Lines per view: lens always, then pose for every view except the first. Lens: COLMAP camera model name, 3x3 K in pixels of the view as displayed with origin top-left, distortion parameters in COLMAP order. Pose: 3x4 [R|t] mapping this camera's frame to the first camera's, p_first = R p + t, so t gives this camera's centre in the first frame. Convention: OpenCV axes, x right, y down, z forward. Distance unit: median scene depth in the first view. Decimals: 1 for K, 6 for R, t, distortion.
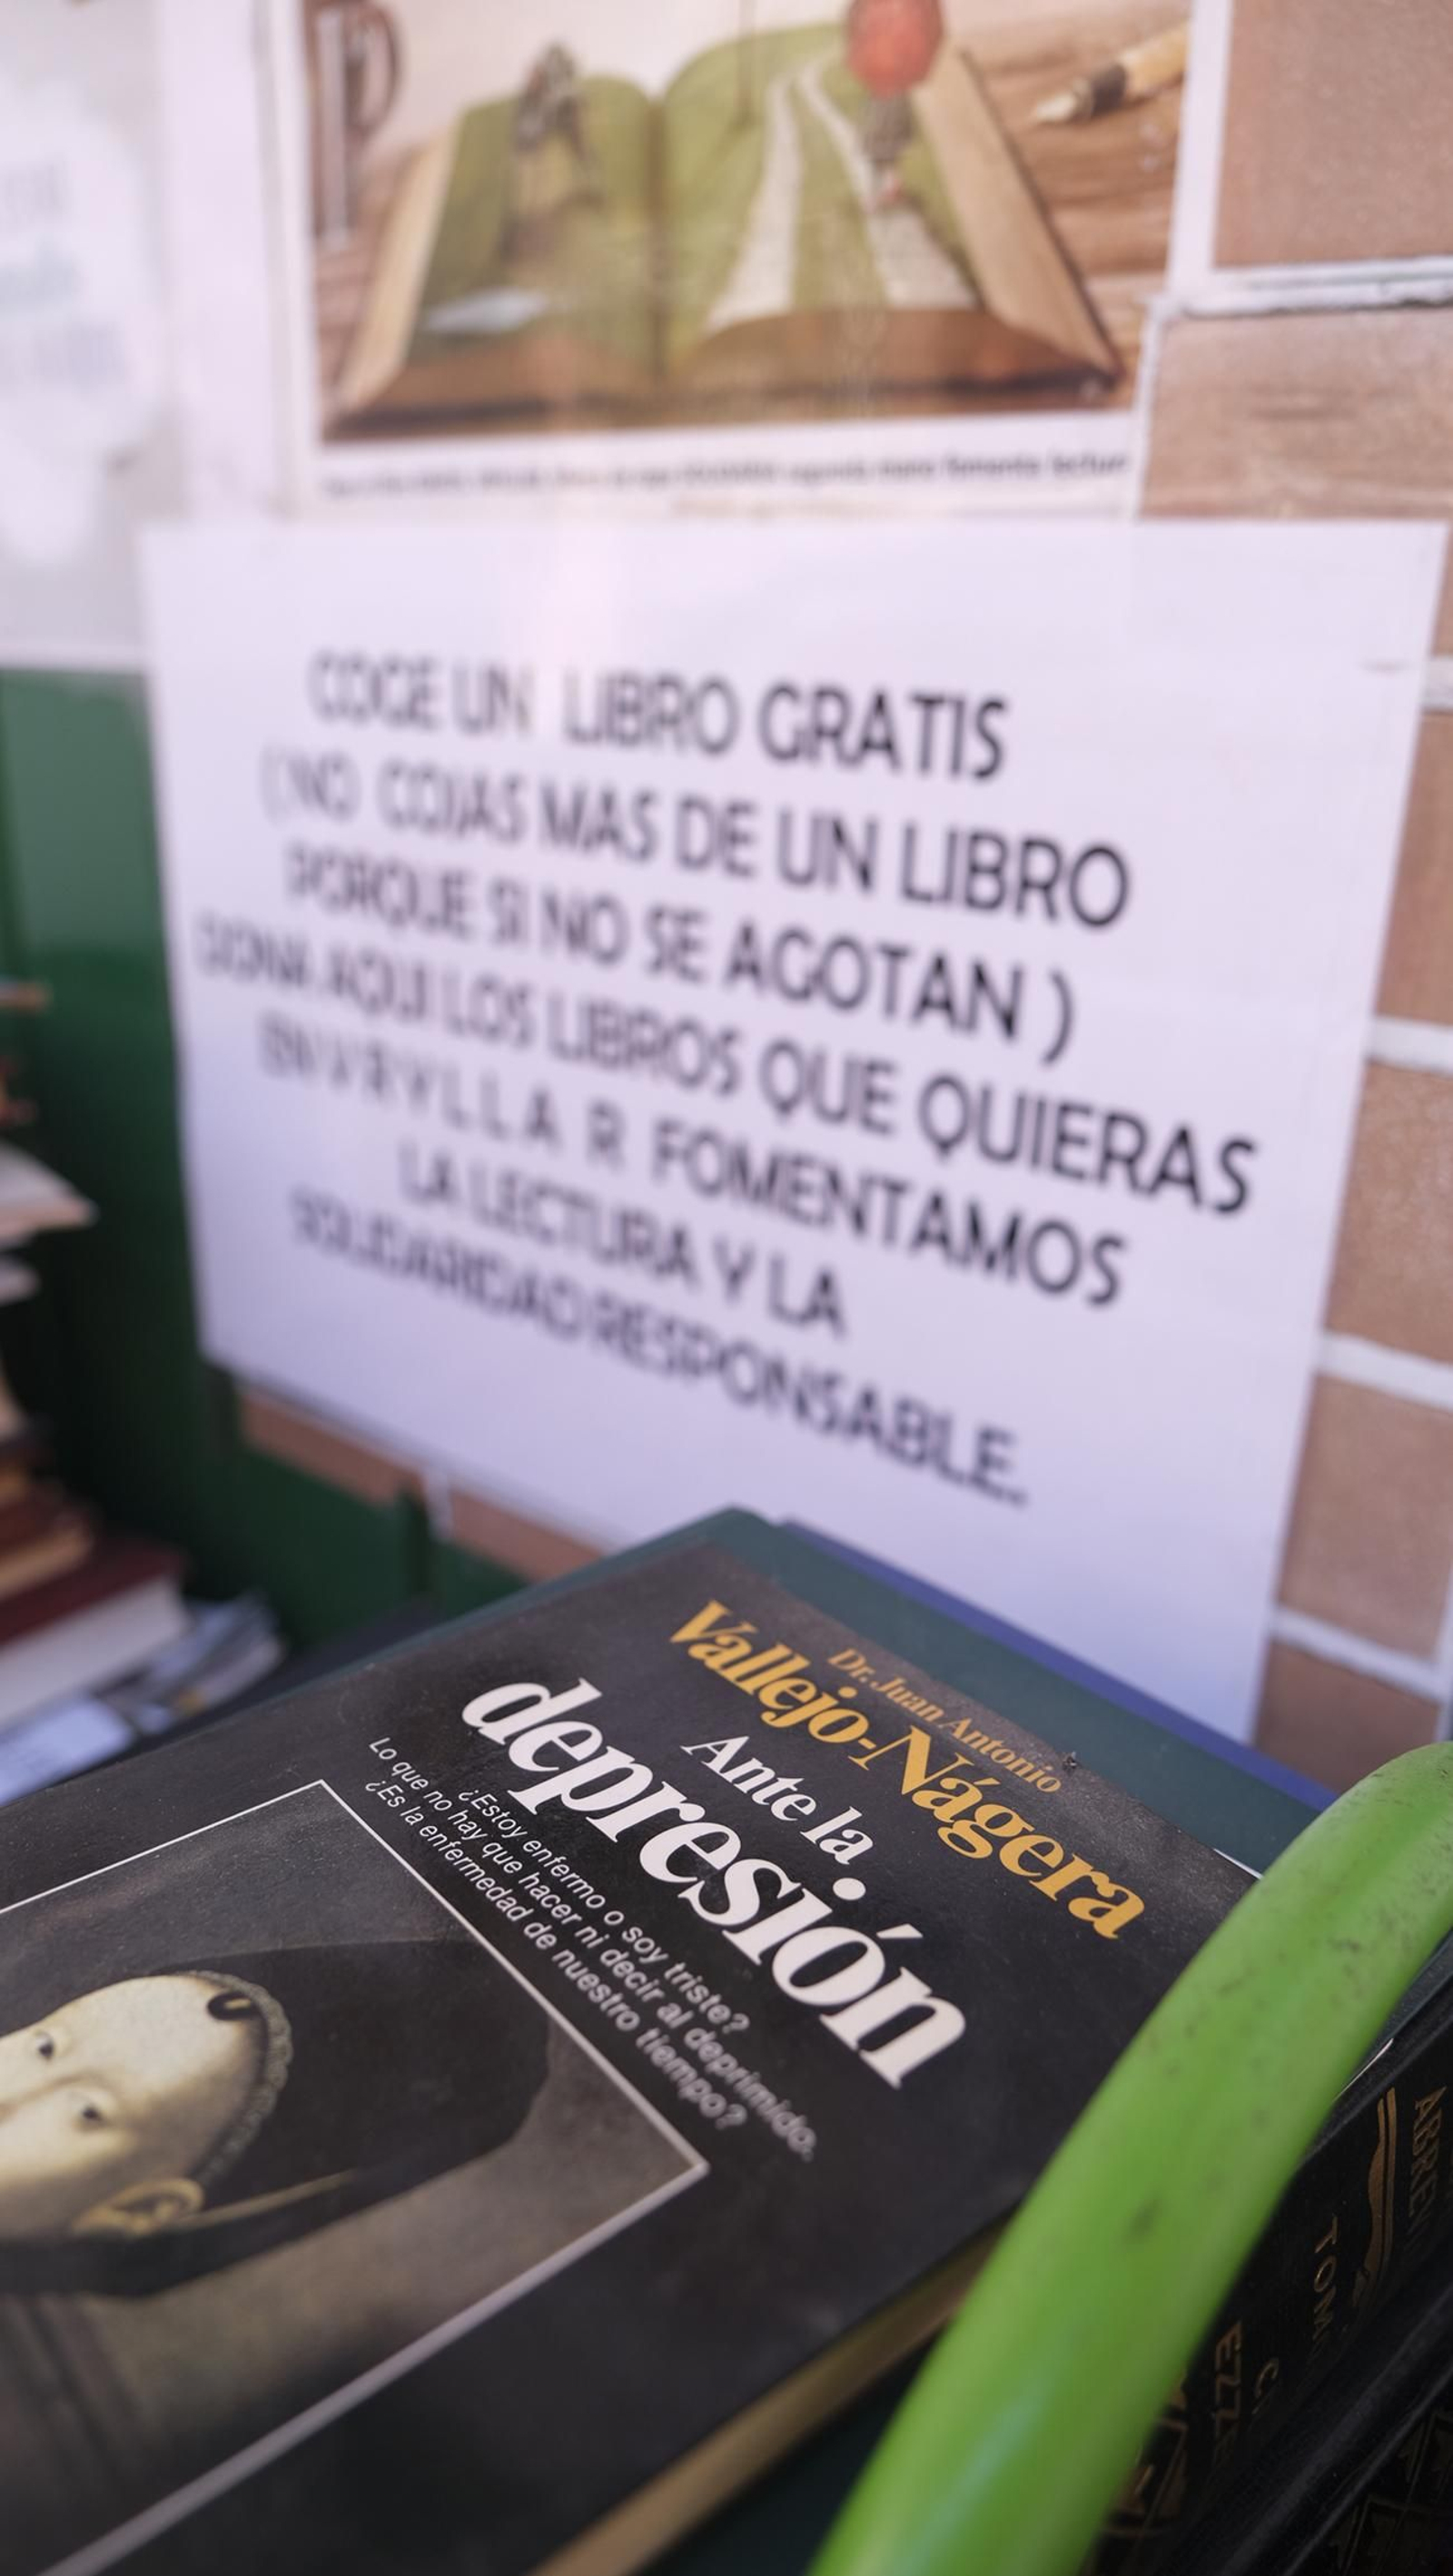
lens RADIAL K [[1732.7, 0, 728.4], [0, 1732.7, 1279.5], [0, 0, 1]] dist [-0.030846, 0.009805]
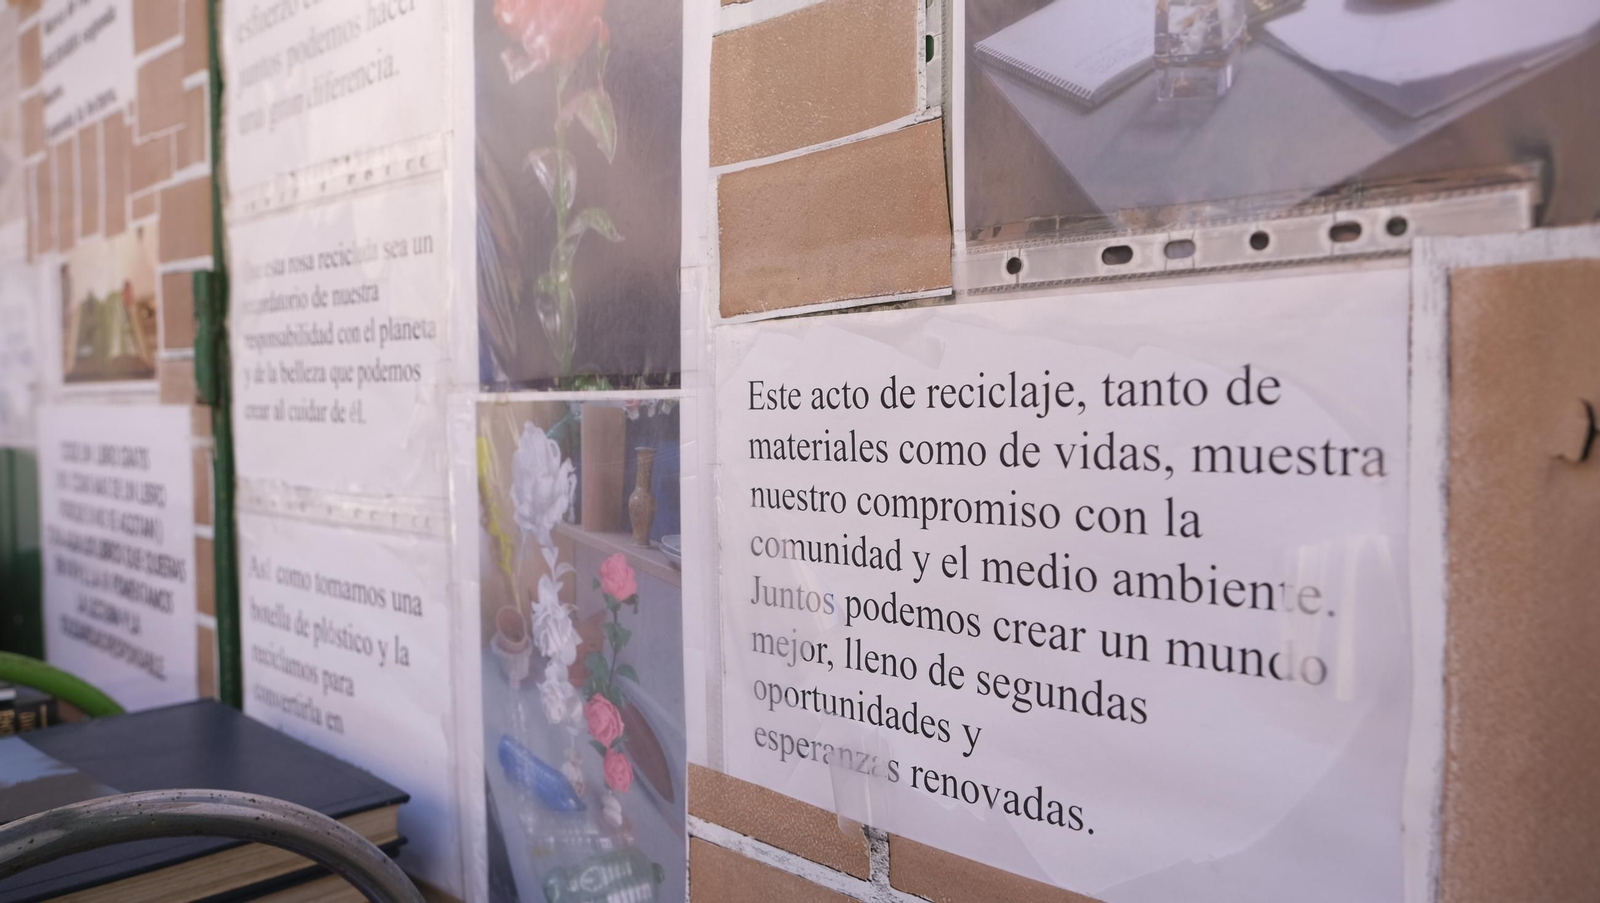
lens RADIAL K [[1076.2, 0, 810.2], [0, 1076.2, 451.4], [0, 0, 1]] dist [-0.030846, 0.009805]
pose [[0.998882, -0.034779, -0.032014, 1.483997], [0.022928, 0.948729, -0.315259, 0.385134], [0.041337, 0.314173, 0.948465, -1.015783]]
